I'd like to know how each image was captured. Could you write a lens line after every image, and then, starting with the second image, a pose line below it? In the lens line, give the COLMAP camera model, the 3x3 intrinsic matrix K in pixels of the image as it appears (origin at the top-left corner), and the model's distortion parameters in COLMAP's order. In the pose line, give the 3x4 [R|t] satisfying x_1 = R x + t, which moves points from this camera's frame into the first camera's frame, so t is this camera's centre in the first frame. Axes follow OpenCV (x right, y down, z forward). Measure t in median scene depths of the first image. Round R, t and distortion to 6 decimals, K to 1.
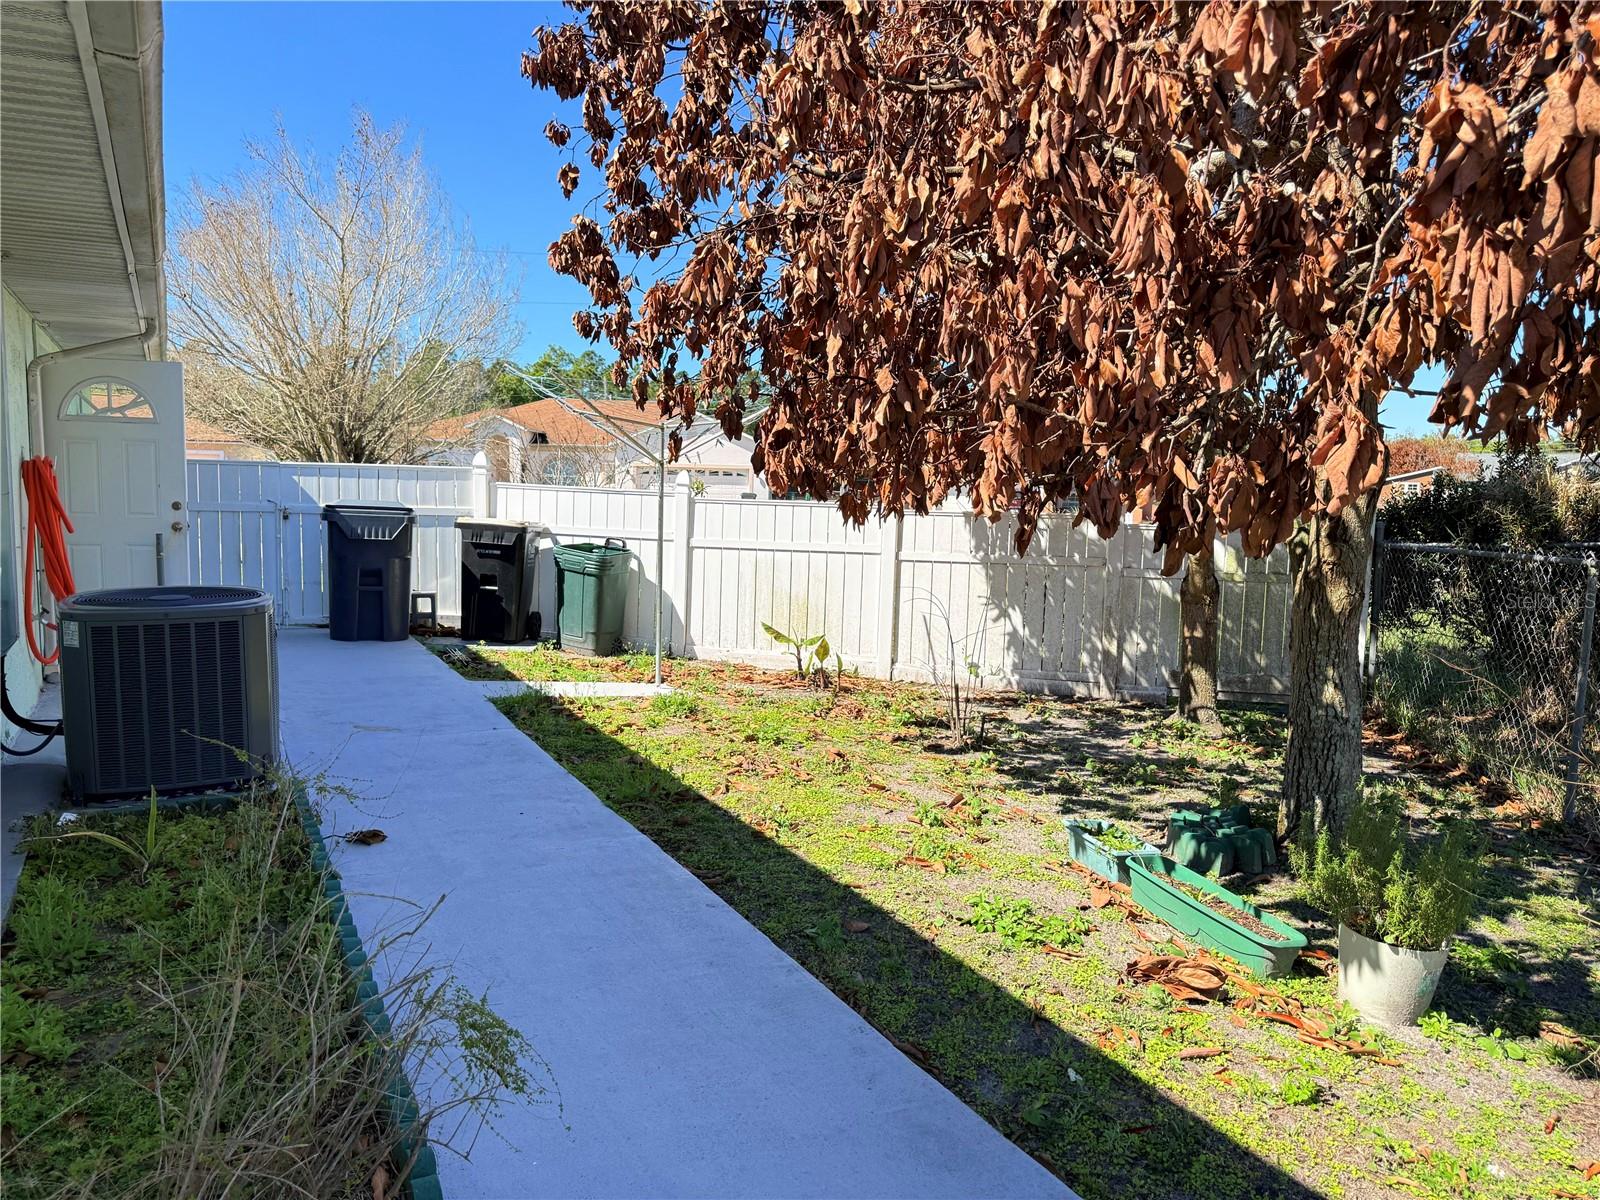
lens RADIAL K [[1115.2, 0, 799.8], [0, 1115.2, 603.5], [0, 0, 1]] dist [0.068054, -0.084370]
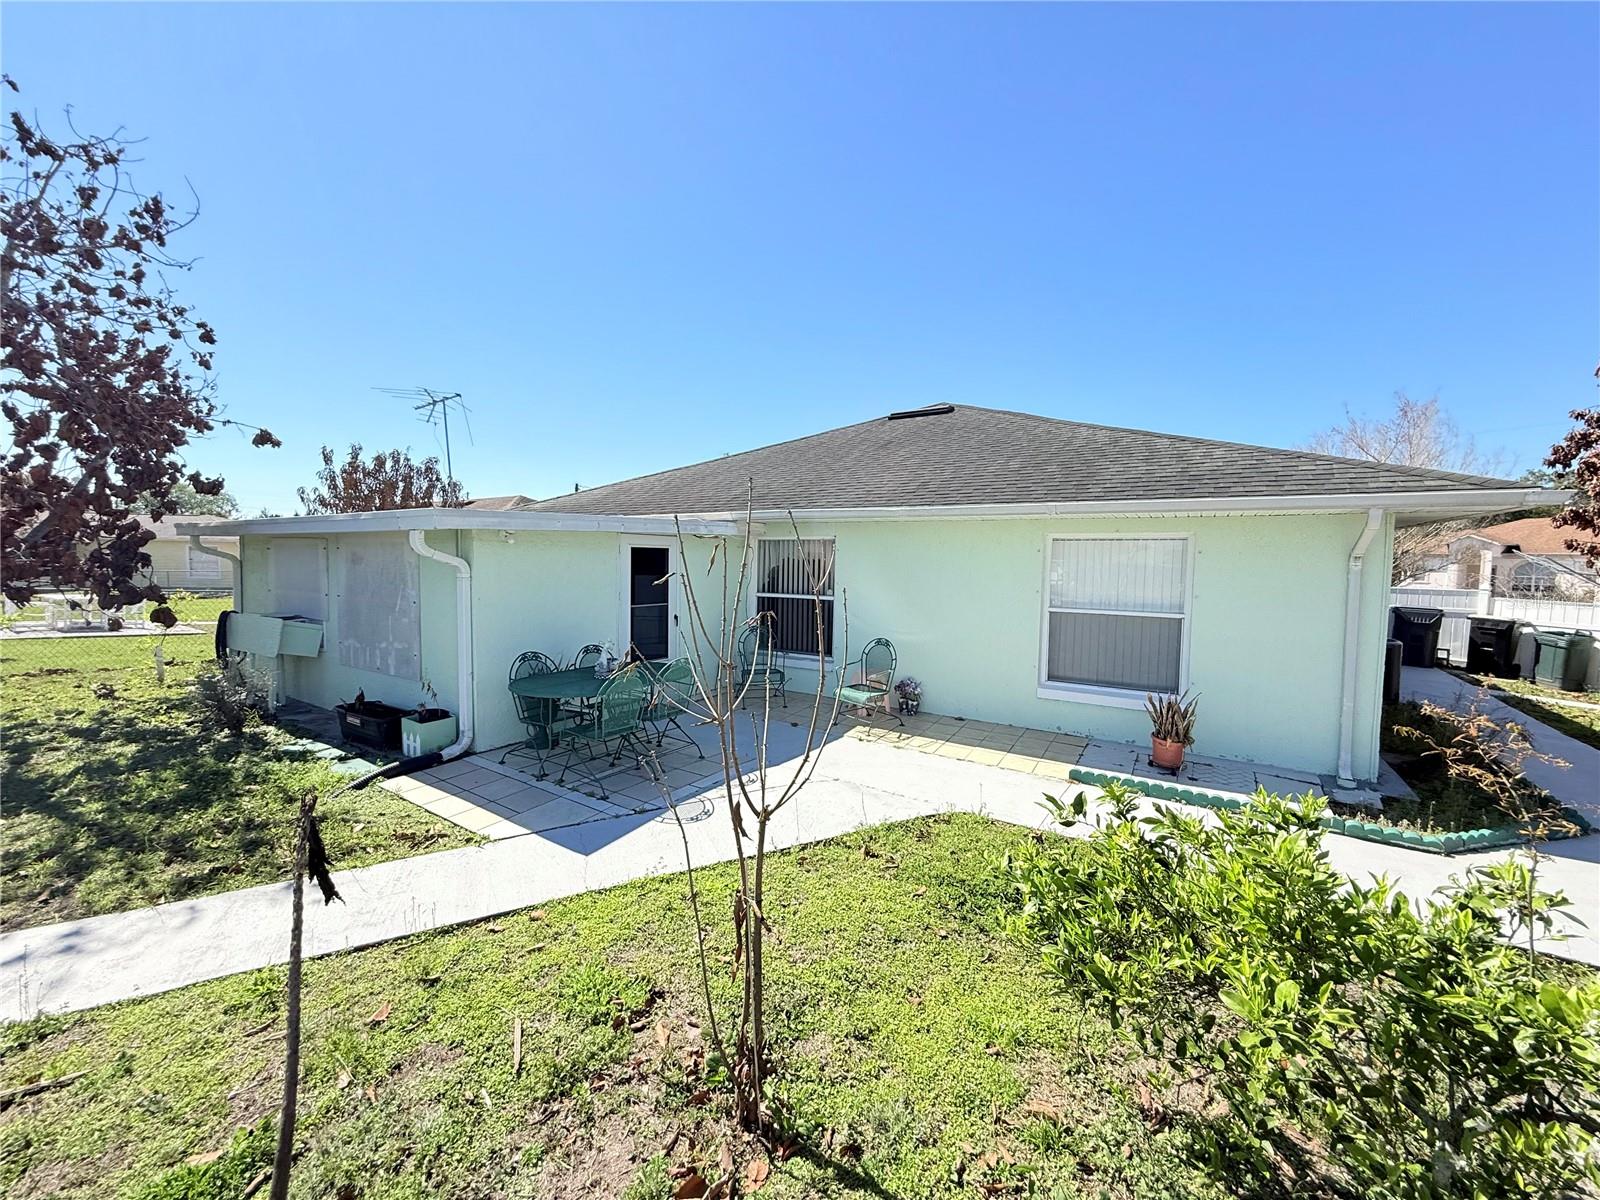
lens RADIAL K [[637.6, 0, 800.0], [0, 637.6, 600.0], [0, 0, 1]] dist [-0.001325, 0.000747]
pose [[0.489442, 0.037678, -0.871221, 0.124910], [-0.100360, 0.994862, -0.013356, 0.038774], [0.866242, 0.093972, 0.490708, -0.687868]]
